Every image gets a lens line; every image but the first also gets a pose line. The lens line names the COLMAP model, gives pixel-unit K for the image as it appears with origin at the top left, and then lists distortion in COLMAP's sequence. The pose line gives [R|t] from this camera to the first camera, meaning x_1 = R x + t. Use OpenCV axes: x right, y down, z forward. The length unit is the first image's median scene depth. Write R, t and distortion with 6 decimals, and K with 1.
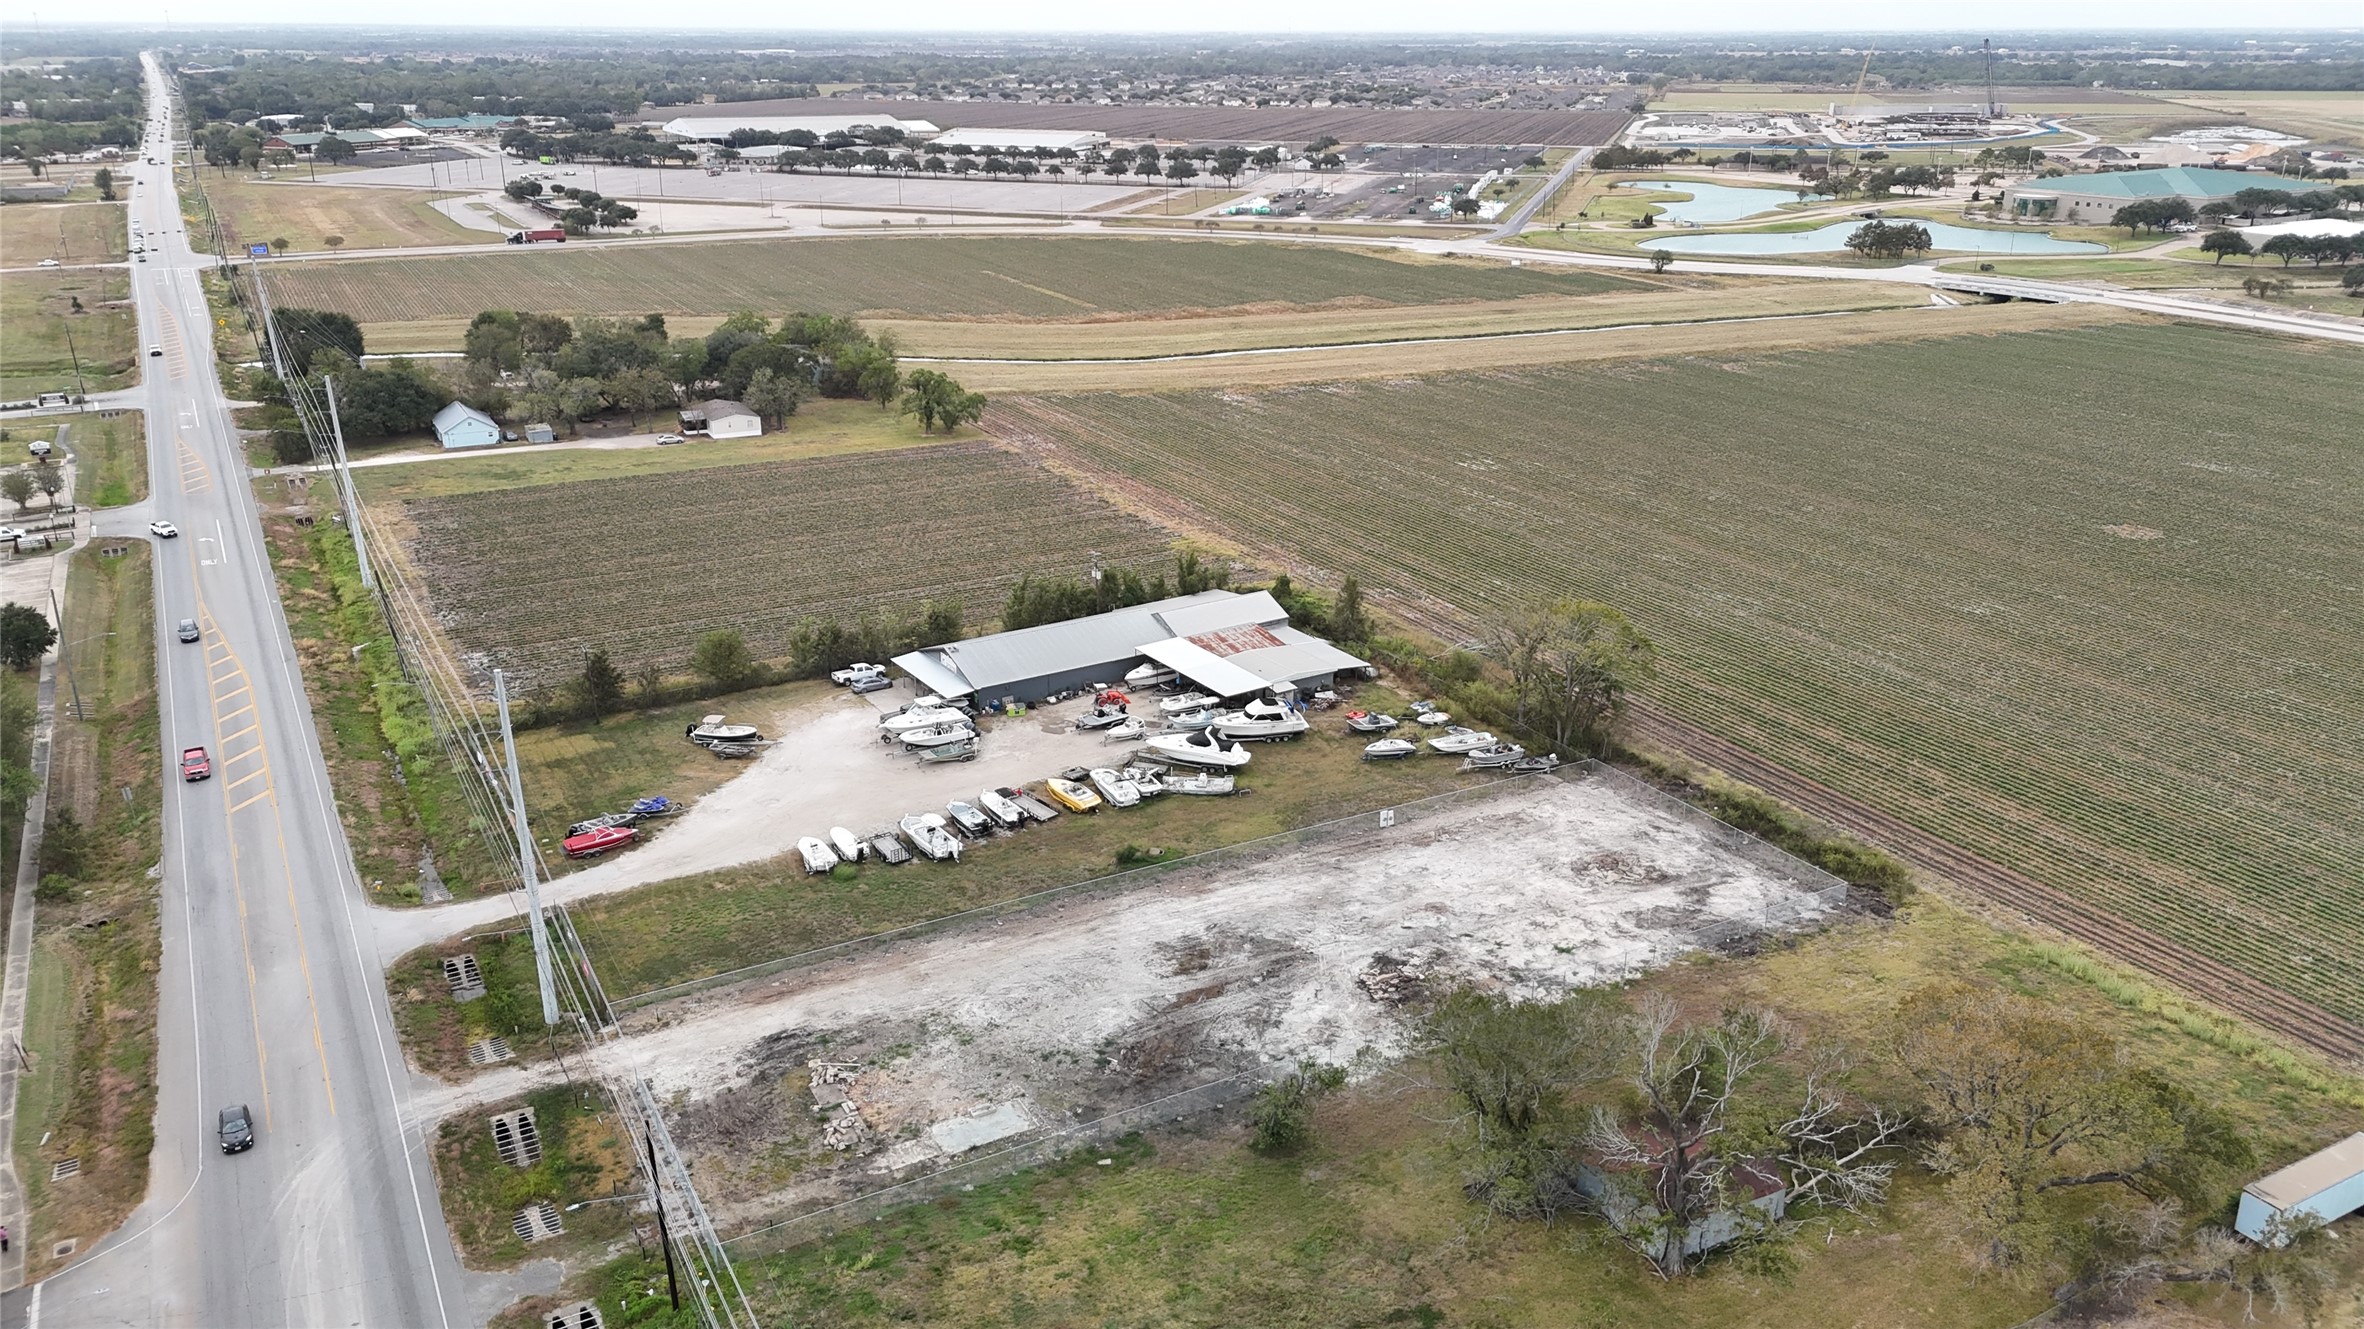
lens RADIAL K [[1729.4, 0, 1188.0], [0, 1729.4, 629.6], [0, 0, 1]] dist [0.077827, -0.076365]
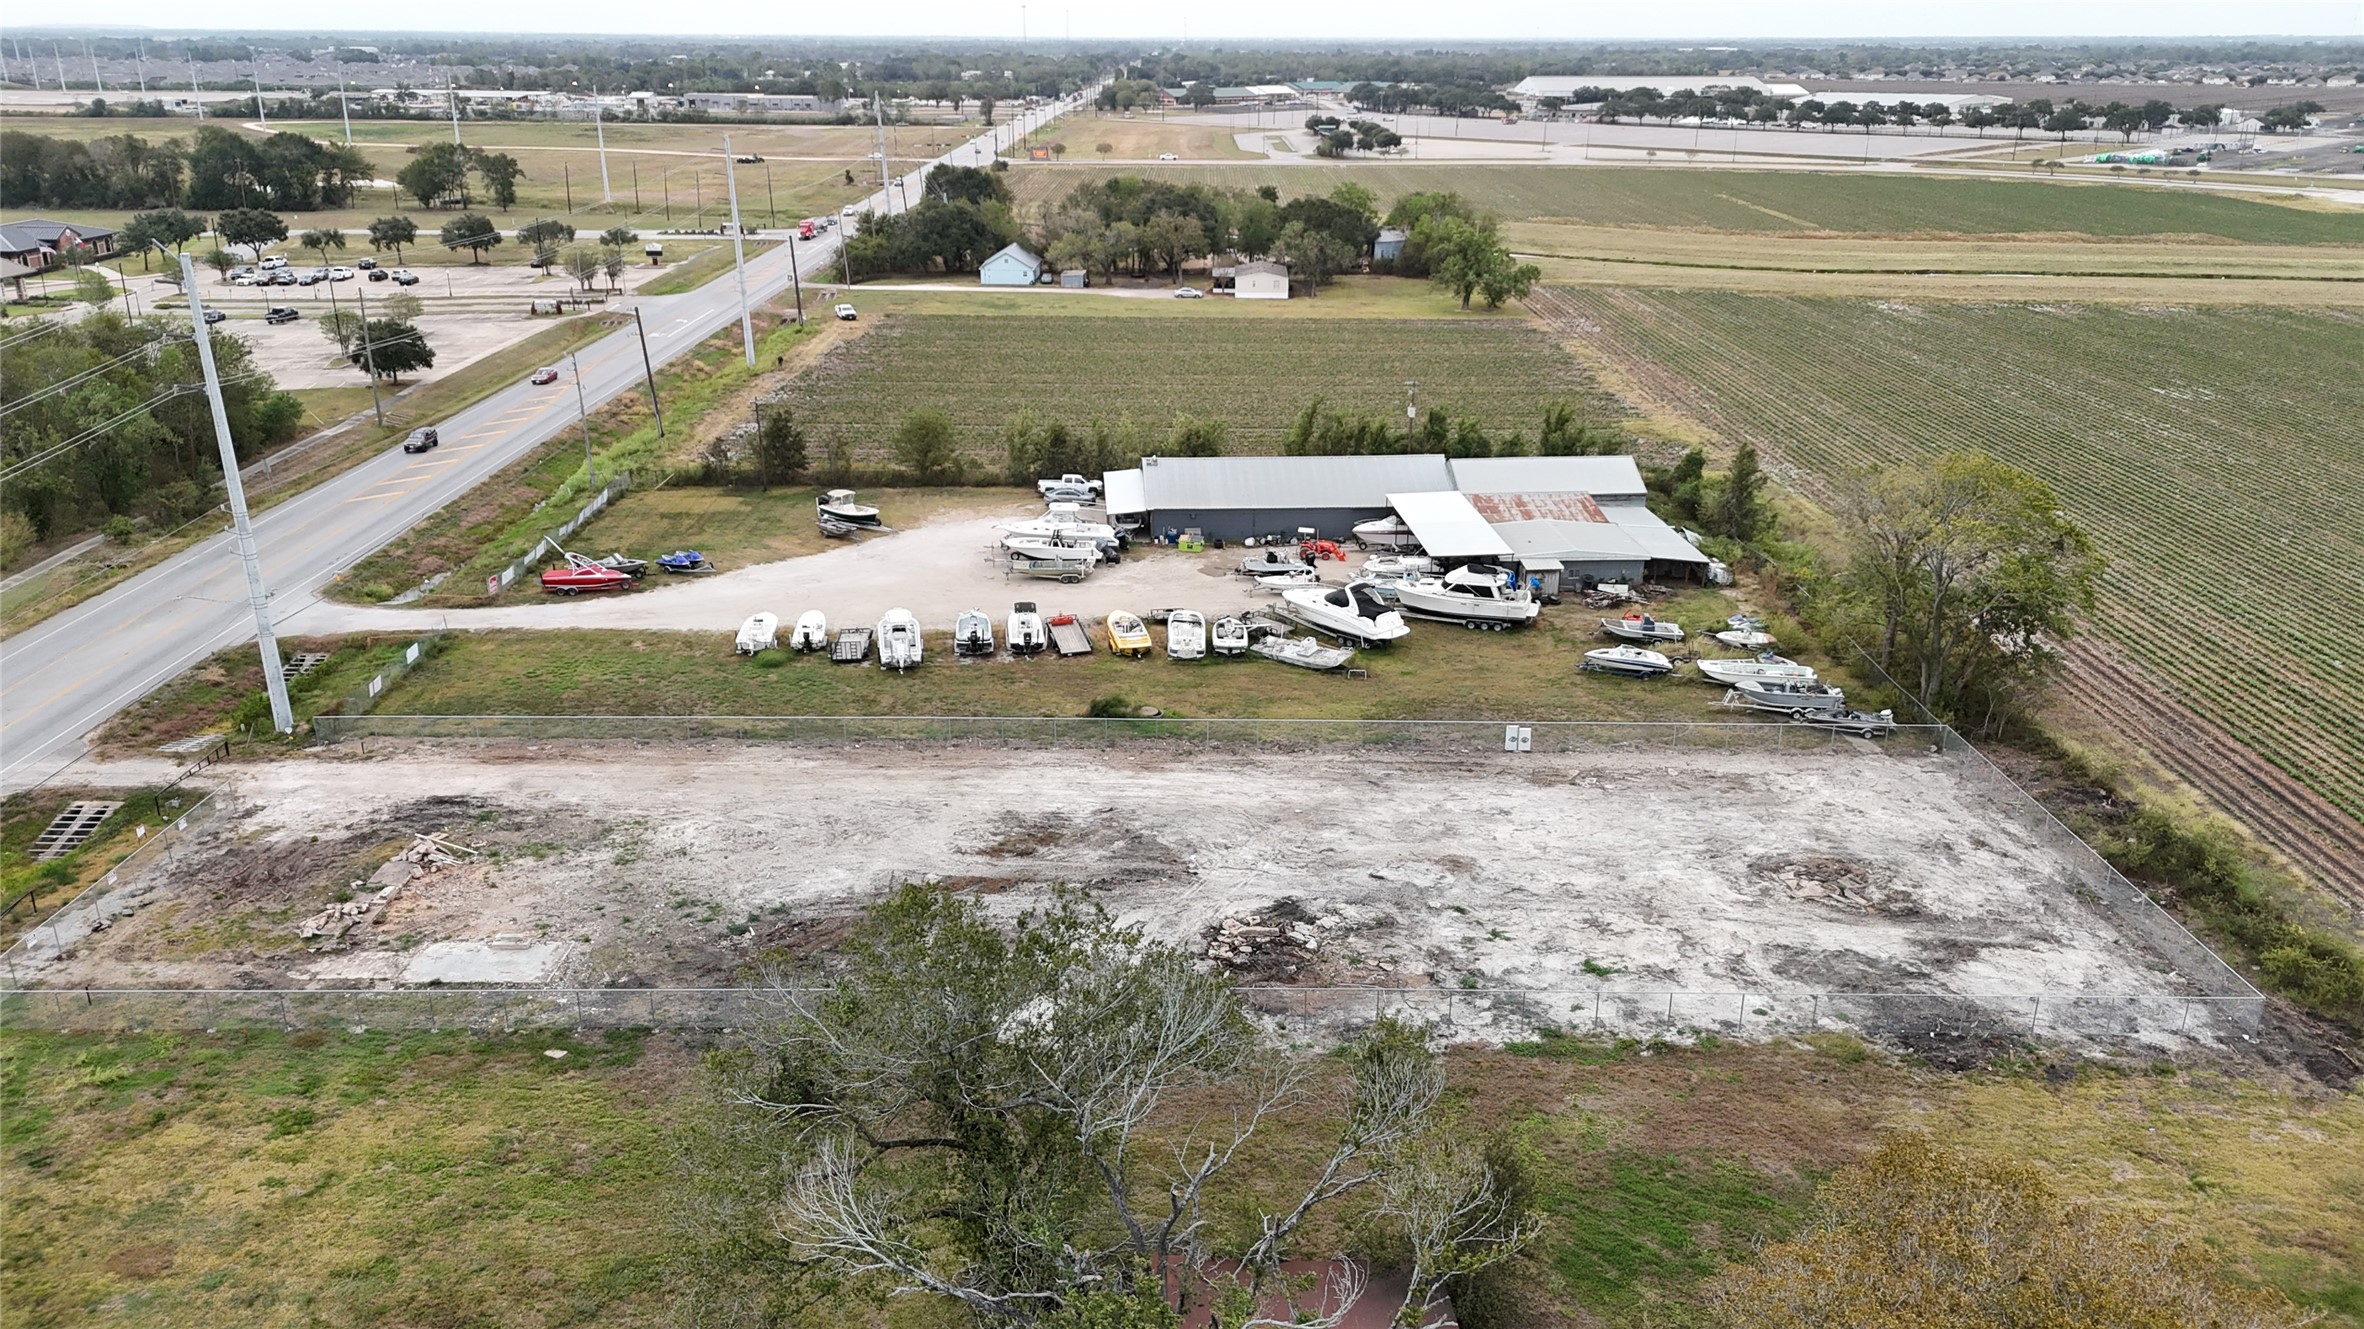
lens RADIAL K [[1729.4, 0, 1192.8], [0, 1729.4, 656.3], [0, 0, 1]] dist [0.077827, -0.076365]
pose [[0.873983, 0.164527, -0.457258, 0.290646], [-0.160730, 0.985854, 0.047509, 0.067216], [0.458606, 0.031973, 0.888064, 0.373769]]
